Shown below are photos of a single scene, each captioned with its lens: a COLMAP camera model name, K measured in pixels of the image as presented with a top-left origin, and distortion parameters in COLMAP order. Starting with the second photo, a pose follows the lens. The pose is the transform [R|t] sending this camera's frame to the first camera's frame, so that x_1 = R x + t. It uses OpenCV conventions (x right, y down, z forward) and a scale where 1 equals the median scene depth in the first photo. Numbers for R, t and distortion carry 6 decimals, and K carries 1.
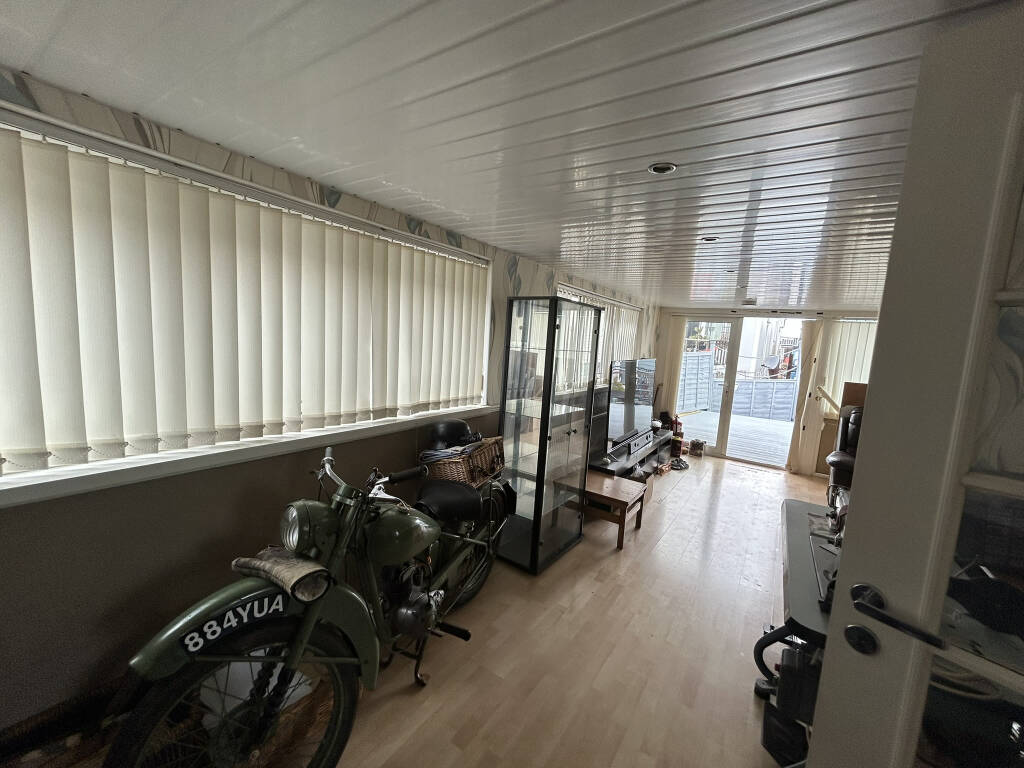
lens RADIAL K [[407.4, 0, 521.2], [0, 407.4, 383.3], [0, 0, 1]] dist [-0.000166, -0.000055]
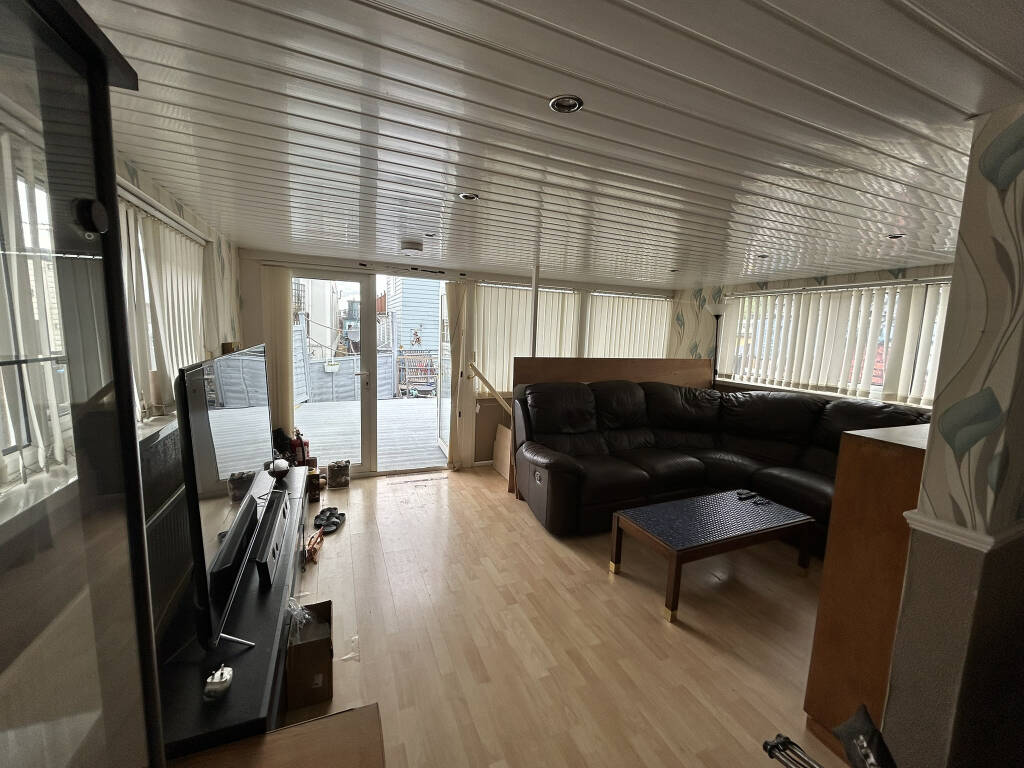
lens RADIAL K [[408.5, 0, 508.2], [0, 408.5, 382.3], [0, 0, 1]] dist [-0.000109, 0.000211]
pose [[0.562452, -0.144911, 0.814032, 0.070987], [0.093697, 0.989351, 0.111381, -0.034973], [-0.821504, 0.013625, 0.570040, 0.400924]]
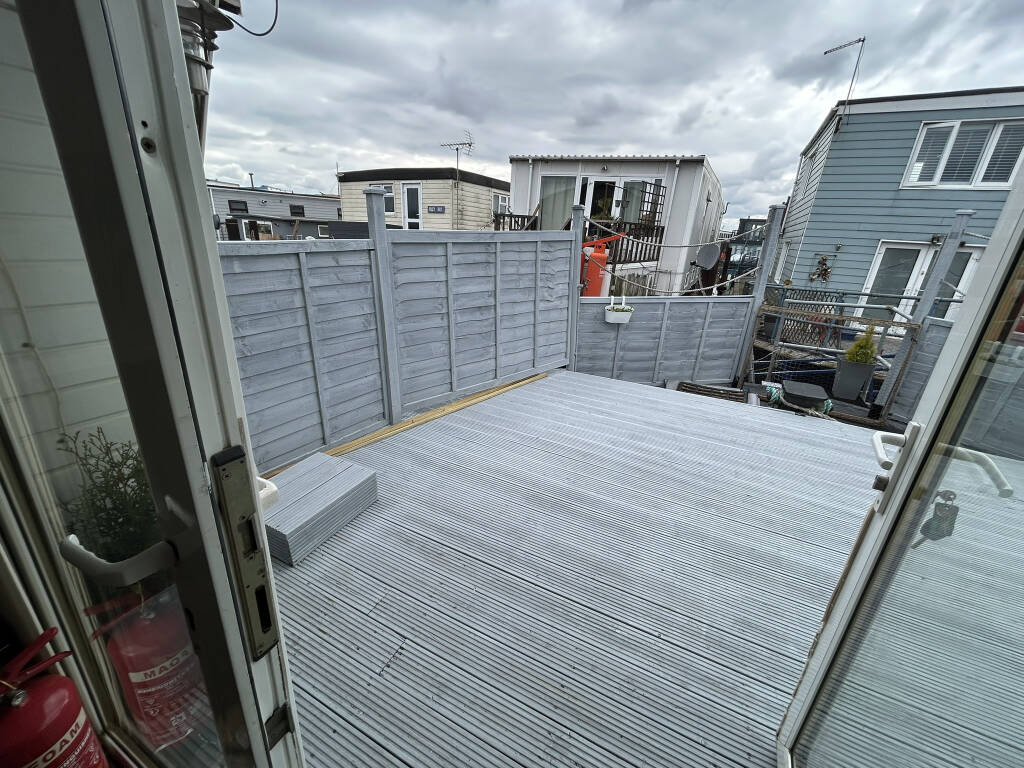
lens RADIAL K [[410.9, 0, 510.6], [0, 410.9, 384.6], [0, 0, 1]] dist [0.000319, 0.000064]
pose [[0.992525, -0.042492, 0.114405, 0.569890], [0.013694, 0.970284, 0.241581, -0.047126], [-0.121270, -0.238208, 0.963613, 0.932569]]
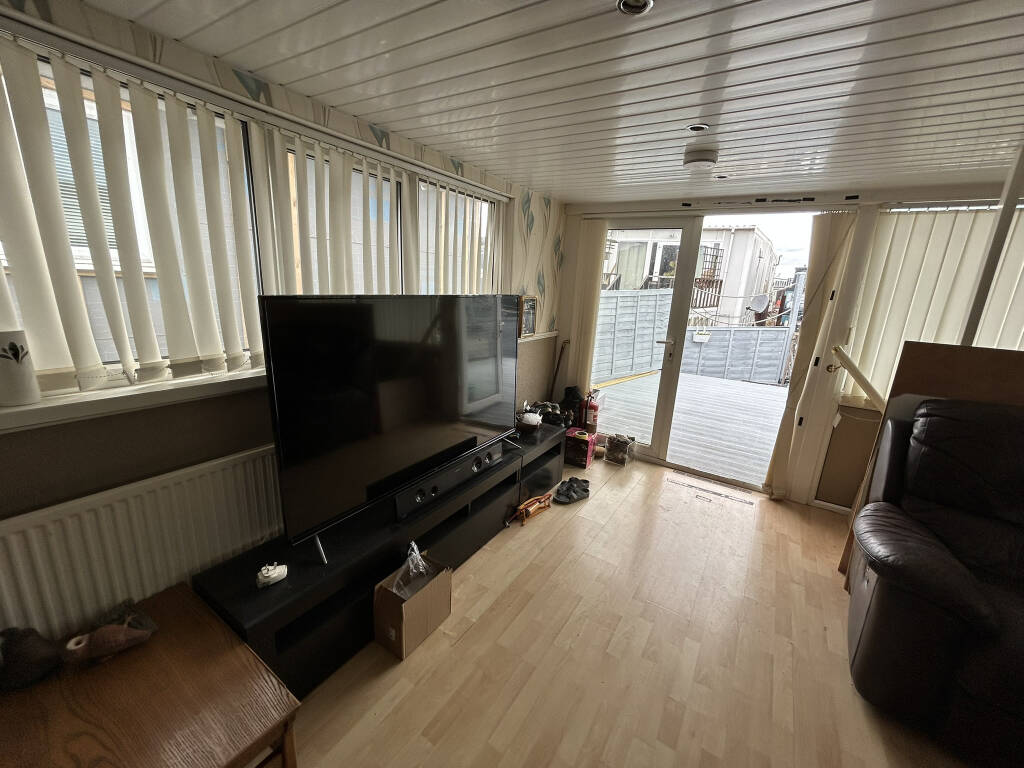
lens RADIAL K [[410.9, 0, 510.6], [0, 410.9, 384.6], [0, 0, 1]] dist [0.000319, 0.000064]
pose [[0.999919, -0.011405, 0.005730, 0.272536], [0.010546, 0.991138, 0.132415, -0.015524], [-0.007190, -0.132344, 0.991178, 0.417982]]
